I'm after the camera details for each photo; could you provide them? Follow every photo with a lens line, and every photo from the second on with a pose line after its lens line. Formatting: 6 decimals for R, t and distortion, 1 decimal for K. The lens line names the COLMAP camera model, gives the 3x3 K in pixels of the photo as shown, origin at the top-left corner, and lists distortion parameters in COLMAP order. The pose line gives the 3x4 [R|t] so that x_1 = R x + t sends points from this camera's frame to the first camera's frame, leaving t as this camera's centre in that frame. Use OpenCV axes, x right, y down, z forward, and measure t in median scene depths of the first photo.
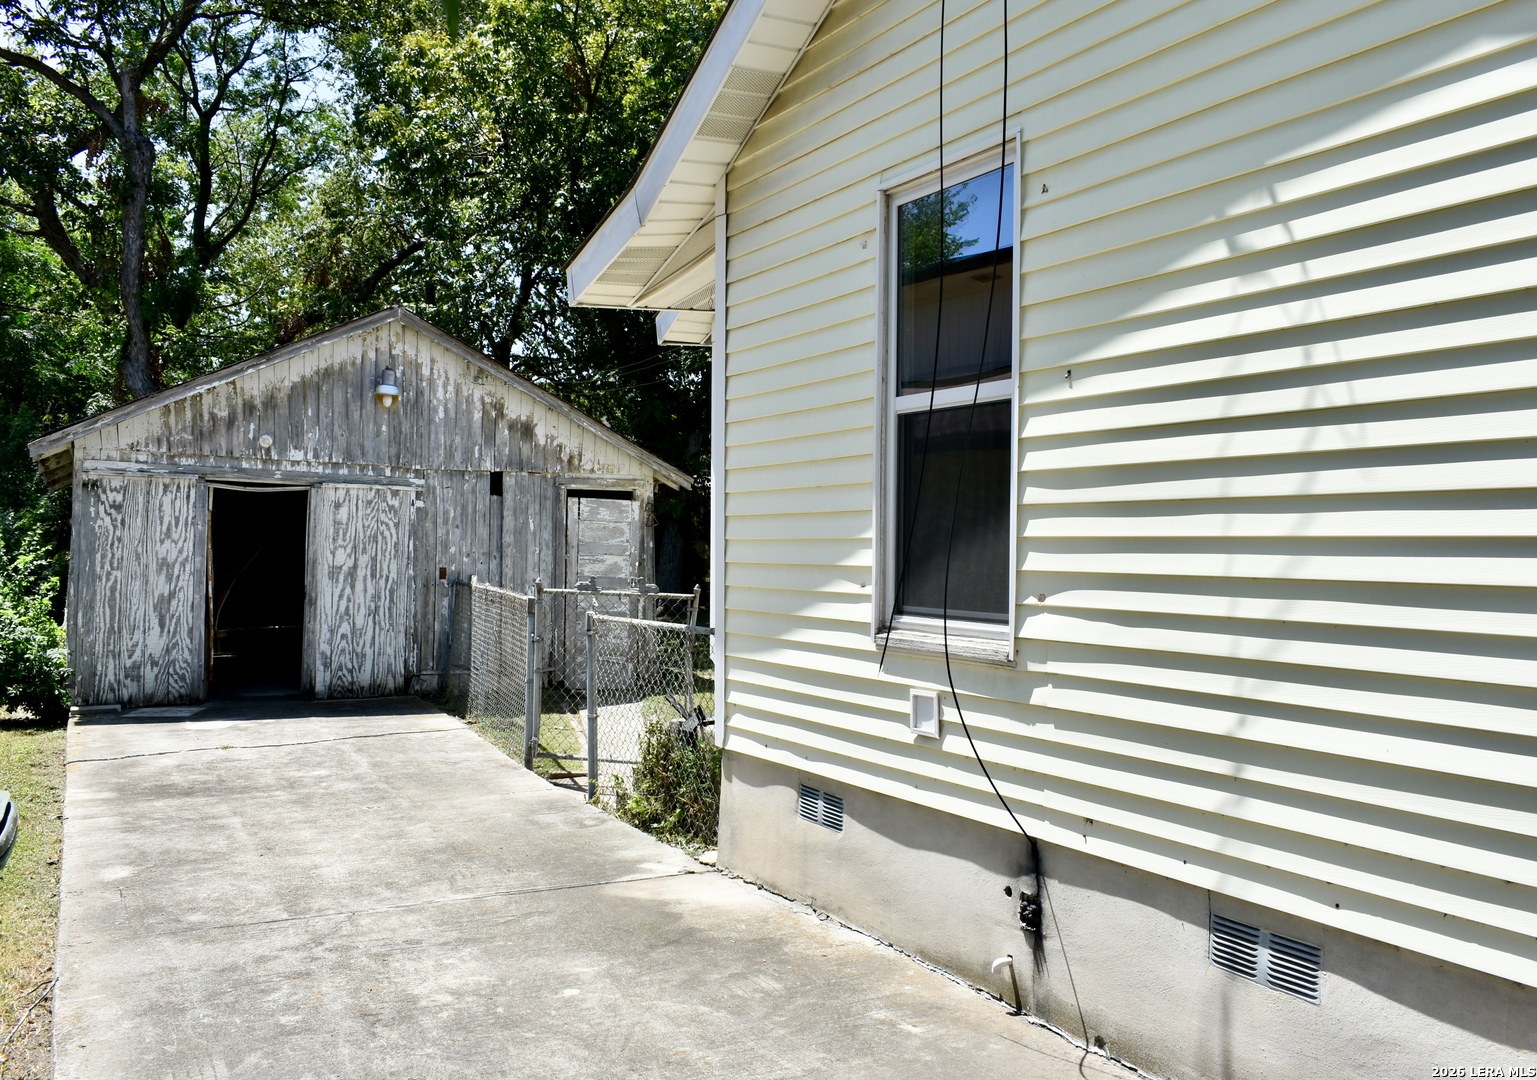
lens RADIAL K [[1442.0, 0, 766.0], [0, 1442.0, 539.8], [0, 0, 1]] dist [-0.008359, -0.000754]
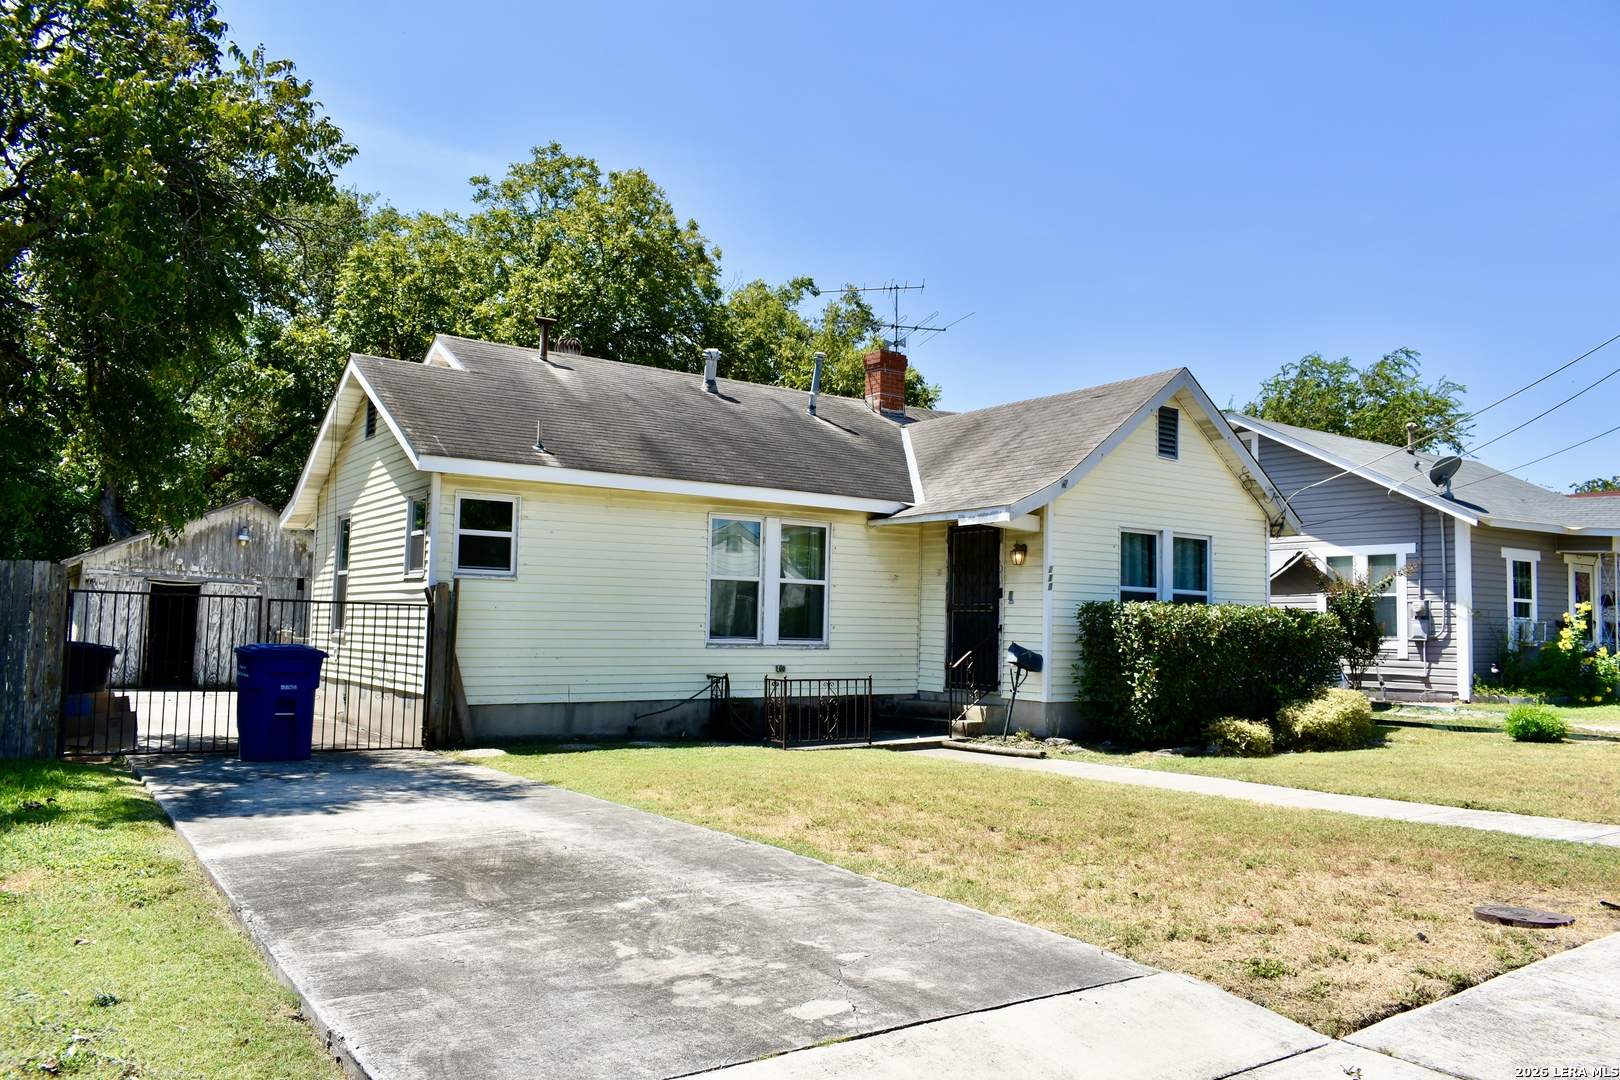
lens RADIAL K [[1240.0, 0, 820.2], [0, 1240.0, 529.3], [0, 0, 1]] dist [-0.032361, 0.029860]
pose [[0.991106, 0.027861, 0.130129, 0.317534], [-0.016938, 0.996296, -0.084306, 0.018046], [-0.131995, 0.081352, 0.987906, -0.831445]]
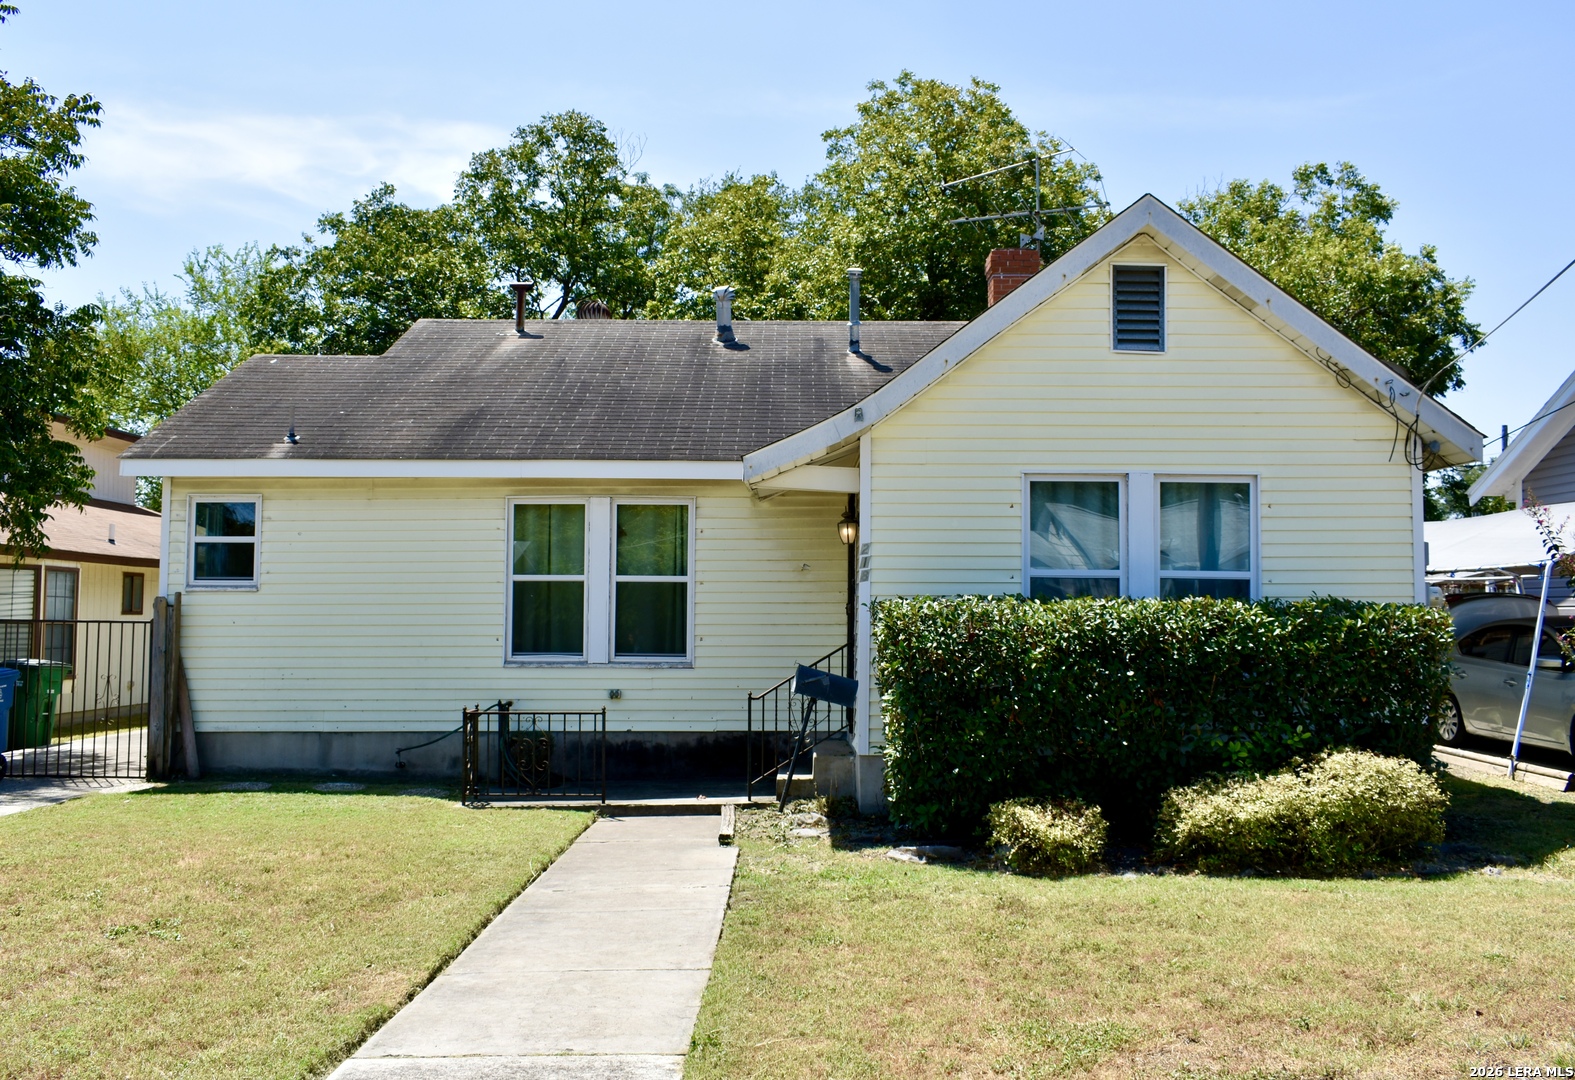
lens RADIAL K [[1334.8, 0, 743.5], [0, 1334.8, 542.0], [0, 0, 1]] dist [0.024544, 0.003266]
pose [[0.887671, -0.025240, -0.459786, 1.015936], [-0.003090, 0.998148, -0.060757, -0.001719], [0.460468, 0.055353, 0.885949, -0.445782]]
